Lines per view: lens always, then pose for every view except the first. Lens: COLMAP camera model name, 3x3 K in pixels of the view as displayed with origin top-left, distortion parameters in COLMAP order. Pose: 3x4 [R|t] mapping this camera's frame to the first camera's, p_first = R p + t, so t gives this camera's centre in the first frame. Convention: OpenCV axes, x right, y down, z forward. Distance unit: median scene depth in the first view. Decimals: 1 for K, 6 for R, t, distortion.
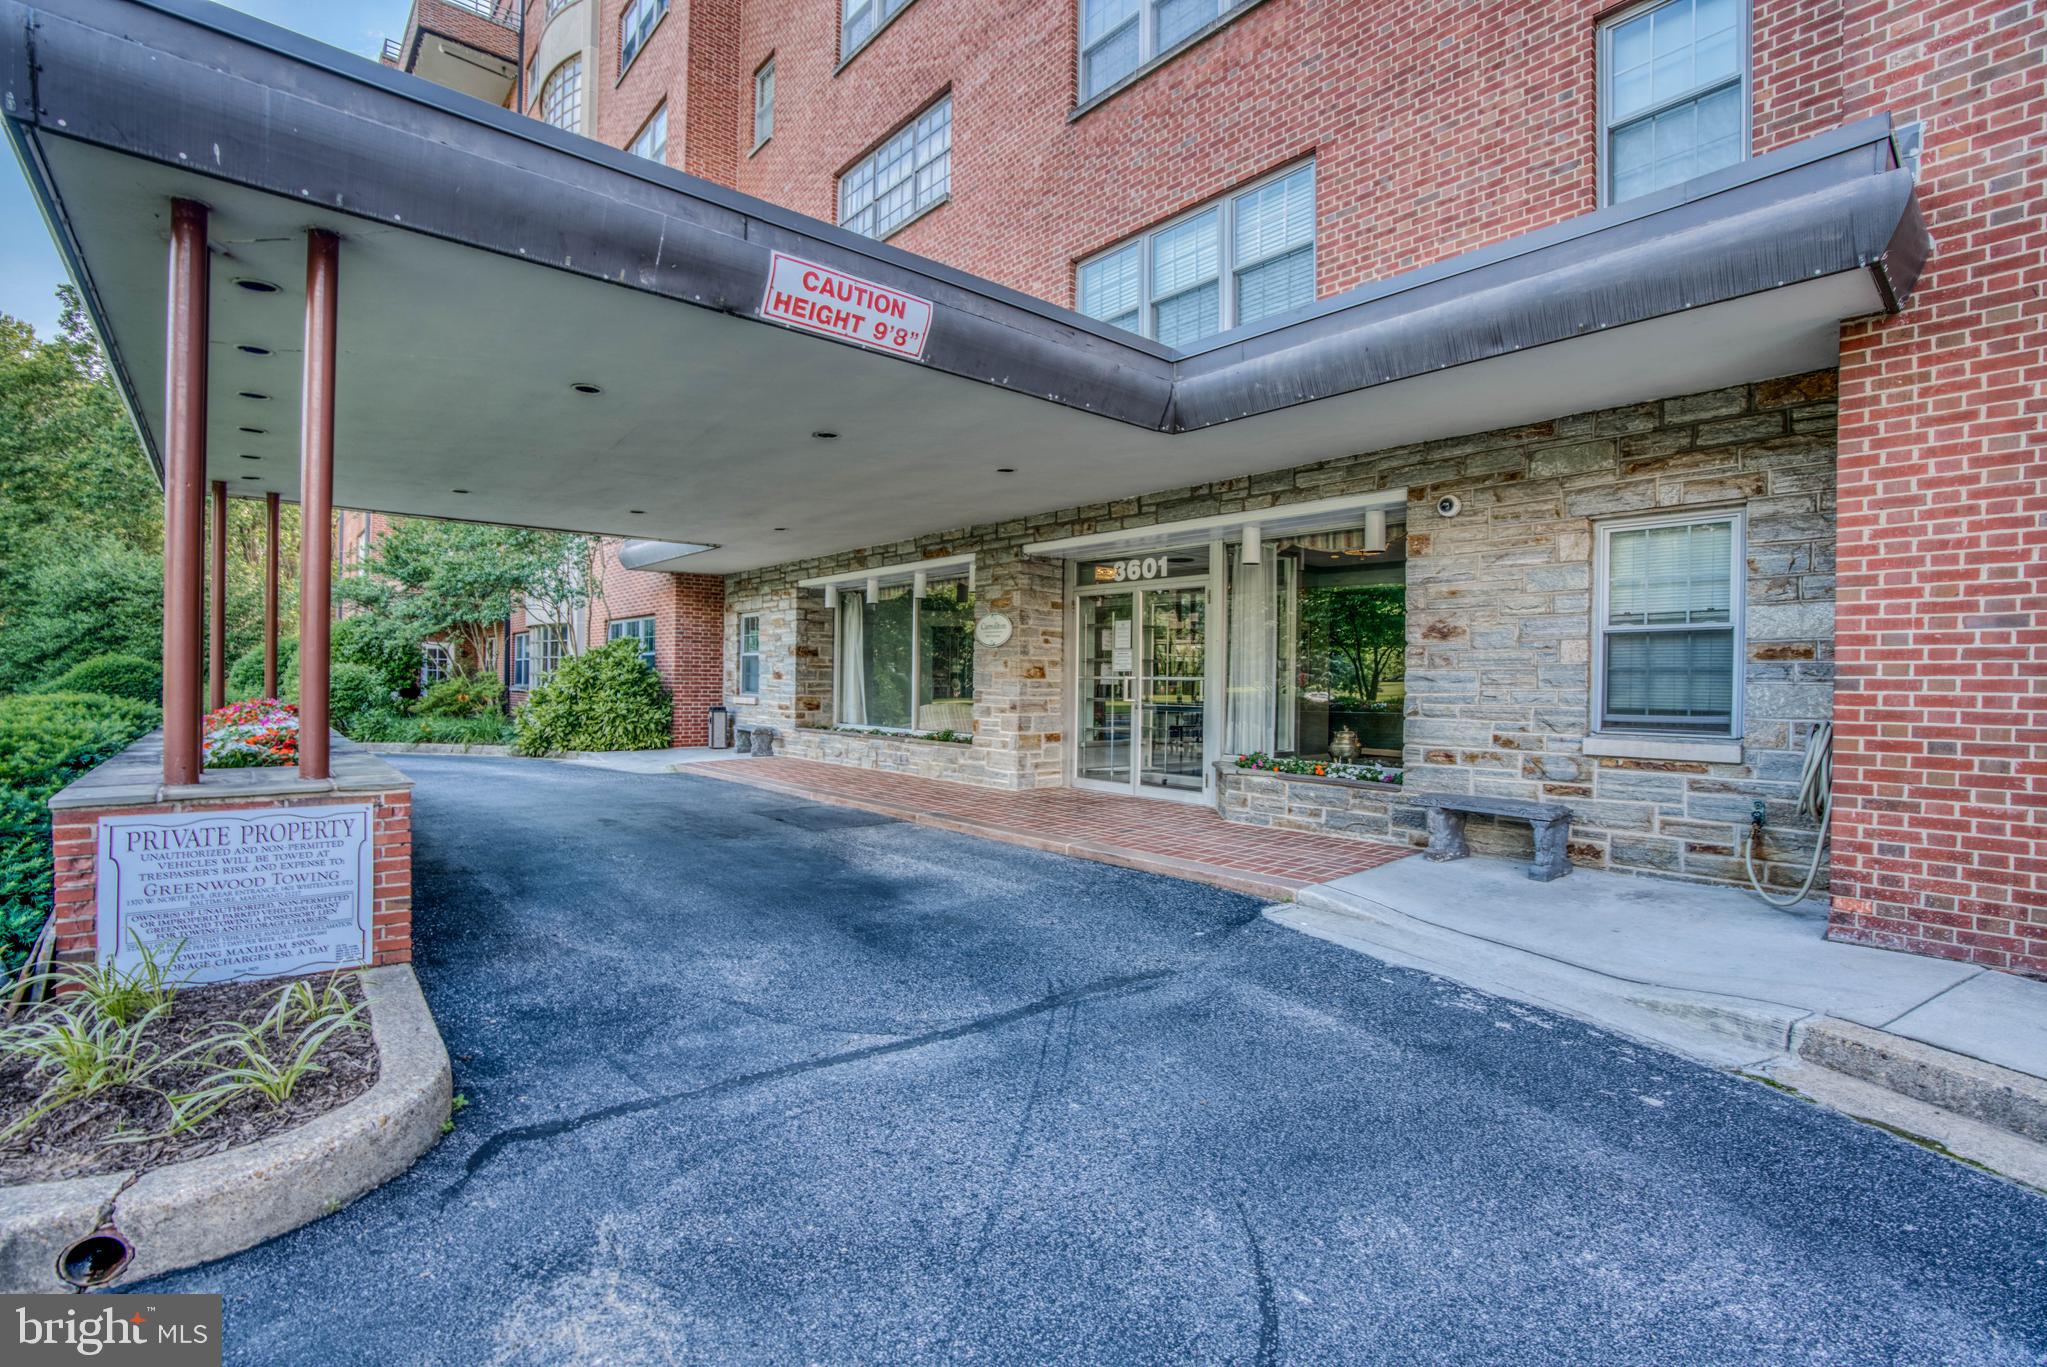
lens RADIAL K [[938.2, 0, 1012.0], [0, 938.2, 689.0], [0, 0, 1]] dist [-0.066401, 0.025336]
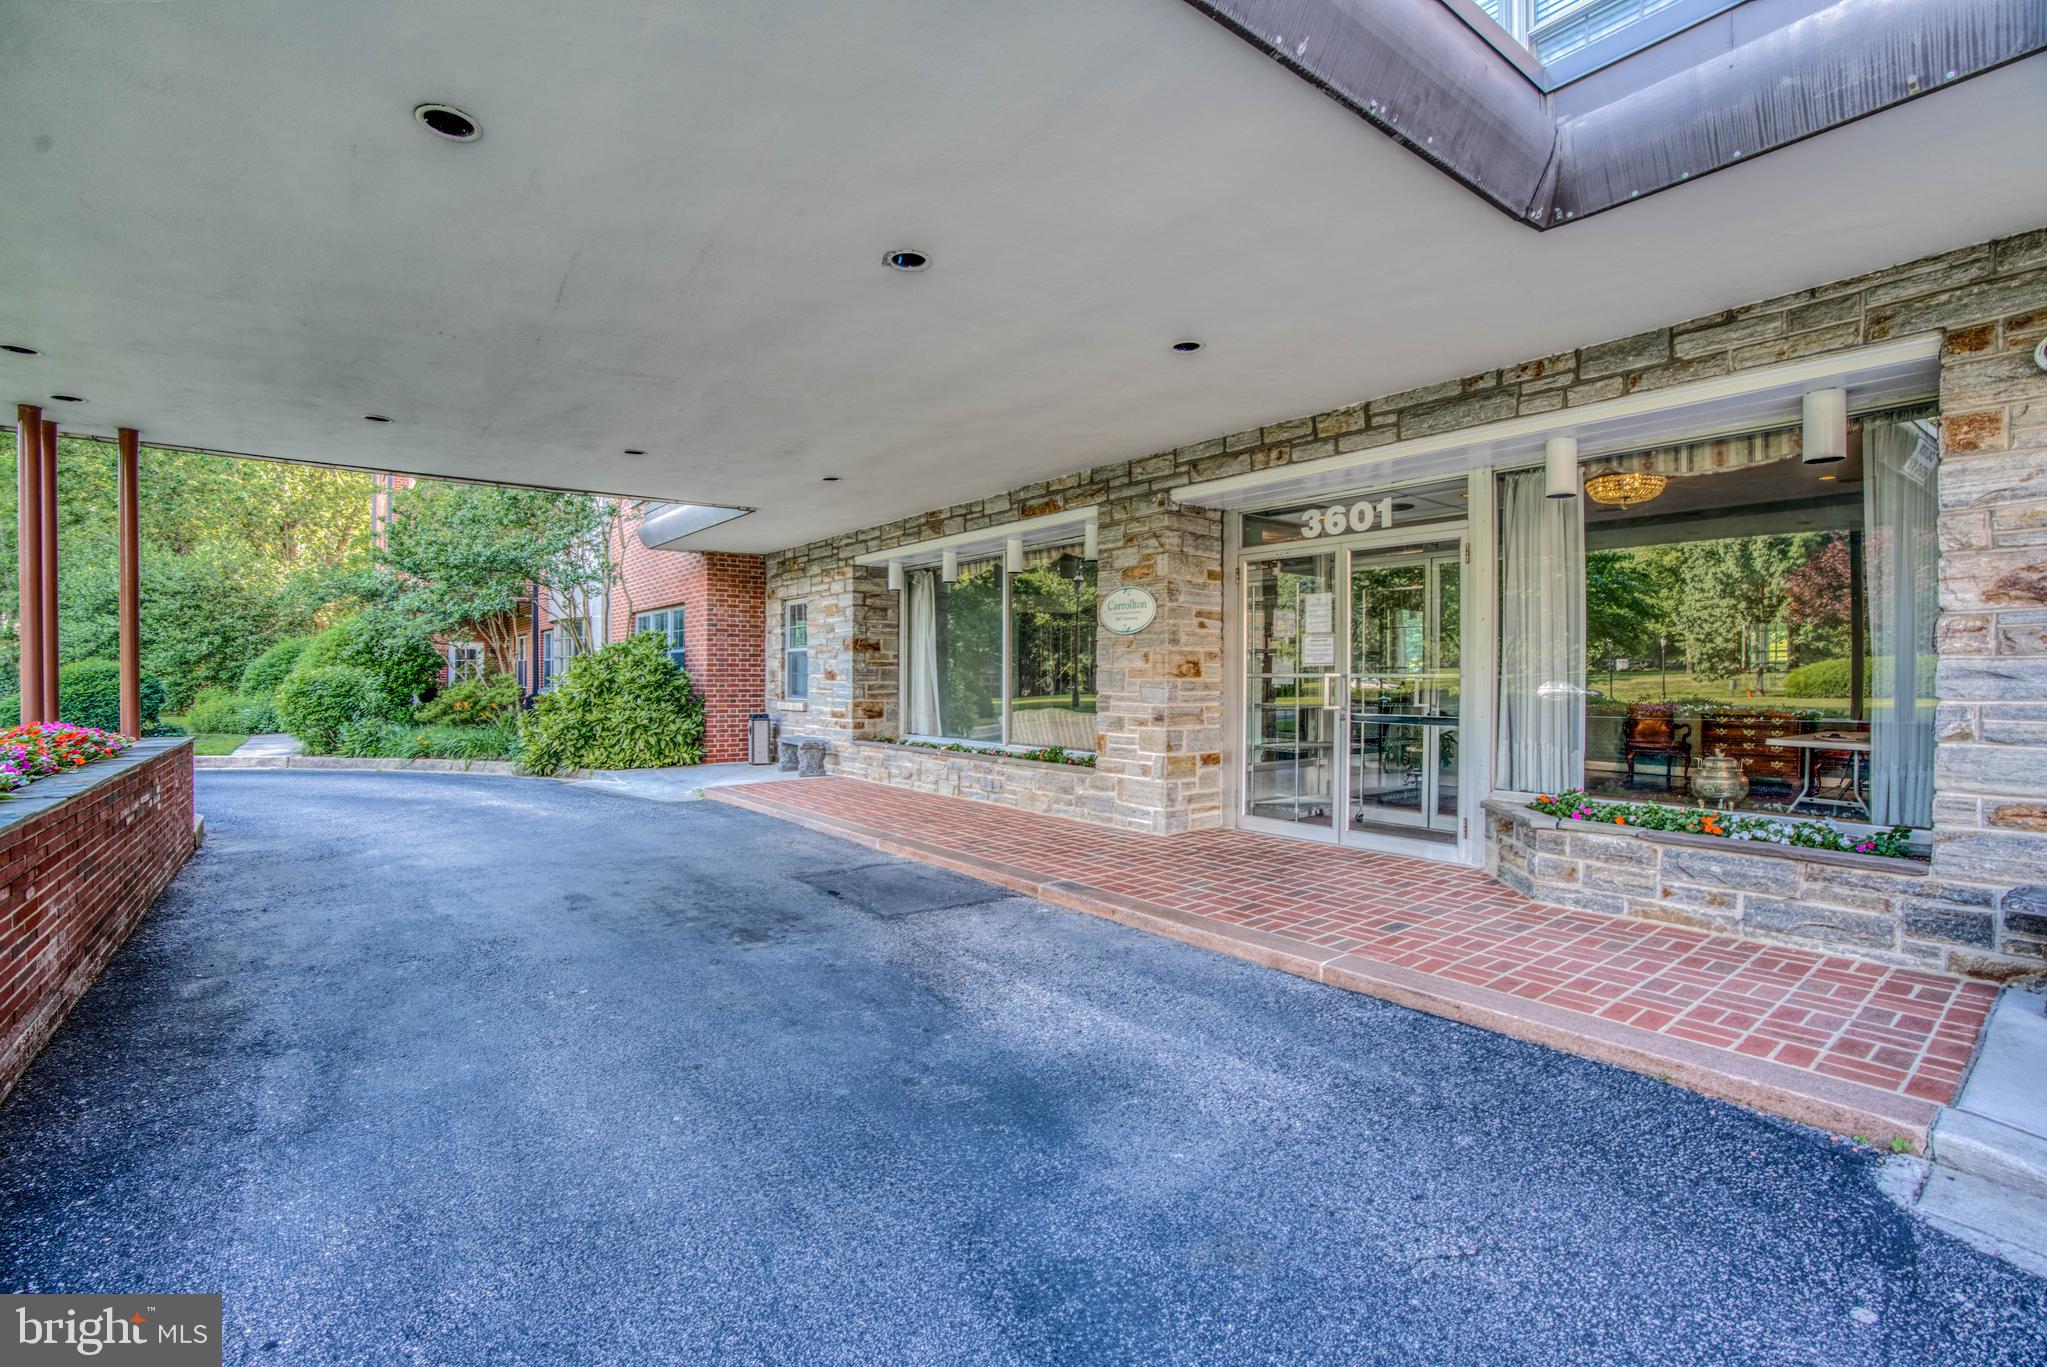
lens RADIAL K [[938.2, 0, 1013.3], [0, 938.2, 686.0], [0, 0, 1]] dist [-0.066401, 0.025336]
pose [[0.998455, -0.009388, -0.054759, -0.068212], [0.009470, 0.999954, 0.001236, -0.006671], [0.054744, -0.001753, 0.998499, 0.281434]]
